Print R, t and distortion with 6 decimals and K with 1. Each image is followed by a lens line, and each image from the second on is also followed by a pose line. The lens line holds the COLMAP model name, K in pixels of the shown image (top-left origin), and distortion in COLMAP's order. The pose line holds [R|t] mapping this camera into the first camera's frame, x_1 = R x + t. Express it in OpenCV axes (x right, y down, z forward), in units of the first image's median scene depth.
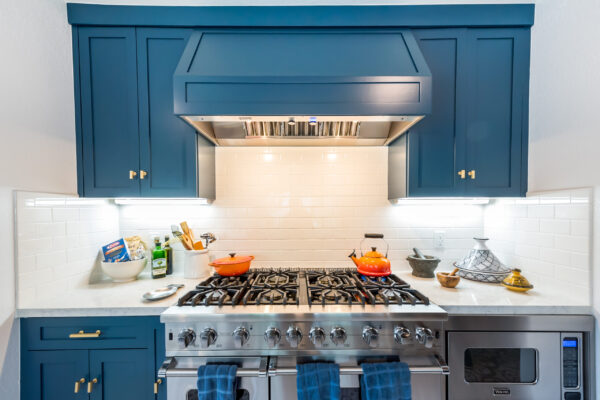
lens RADIAL K [[237.1, 0, 299.4], [0, 237.1, 215.6], [0, 0, 1]] dist [0.001570, 0.000202]
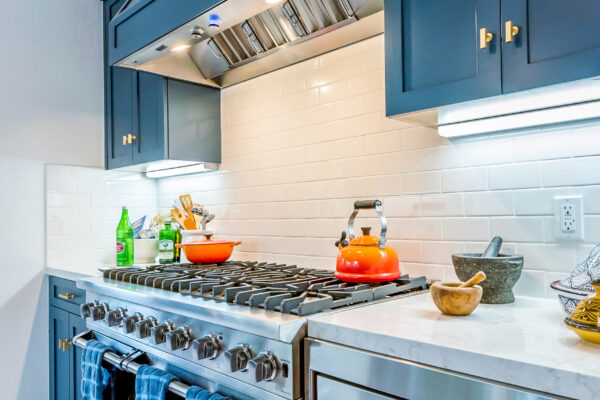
lens RADIAL K [[458.3, 0, 300.6], [0, 458.3, 211.9], [0, 0, 1]] dist [-0.002624, -0.002411]
pose [[0.707274, -0.012002, -0.706838, 0.959152], [-0.004039, 0.999771, -0.021017, 0.128944], [0.706928, 0.017720, 0.707064, 0.226903]]
